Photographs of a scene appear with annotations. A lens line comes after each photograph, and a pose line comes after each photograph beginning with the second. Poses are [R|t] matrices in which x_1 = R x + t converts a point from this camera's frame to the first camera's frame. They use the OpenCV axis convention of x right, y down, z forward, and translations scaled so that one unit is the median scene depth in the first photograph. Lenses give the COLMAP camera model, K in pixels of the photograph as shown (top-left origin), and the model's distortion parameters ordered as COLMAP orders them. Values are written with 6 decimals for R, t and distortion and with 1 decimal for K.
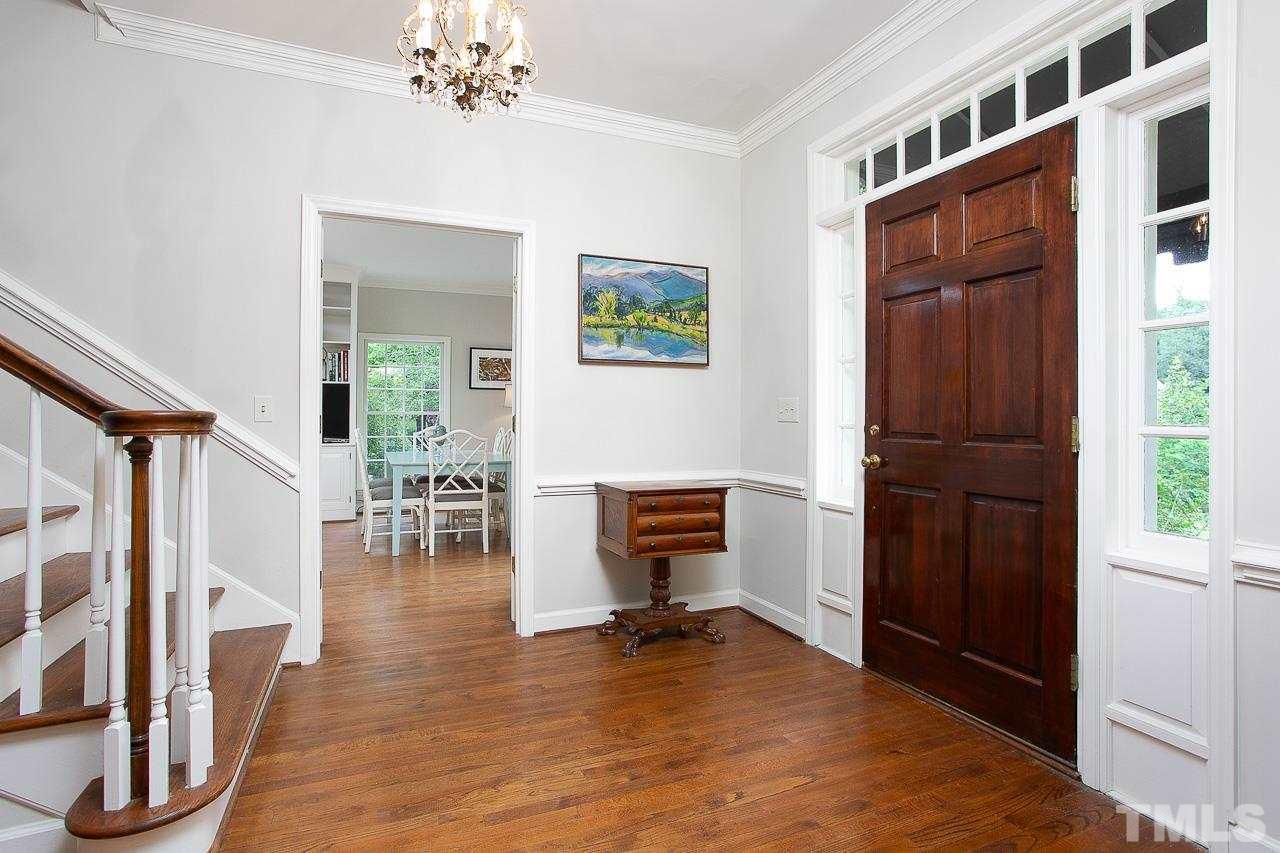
lens RADIAL K [[640.5, 0, 644.1], [0, 640.5, 407.3], [0, 0, 1]] dist [0.004980, 0.001046]
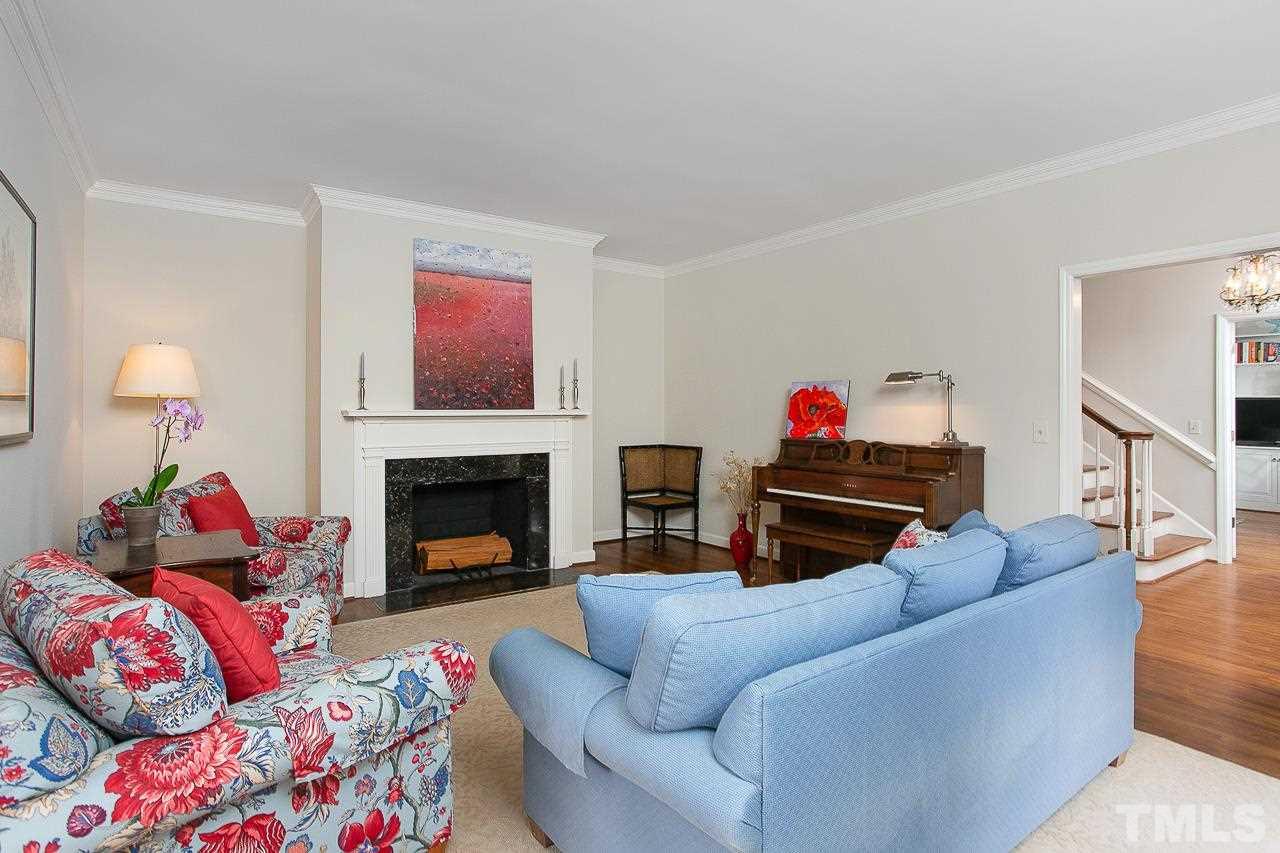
lens RADIAL K [[640.5, 0, 644.1], [0, 640.5, 407.3], [0, 0, 1]] dist [0.004980, 0.001046]
pose [[0.201205, -0.009188, -0.979506, 1.547186], [0.004949, 0.999953, -0.008363, -0.083729], [0.979537, -0.003165, 0.201241, -1.657146]]
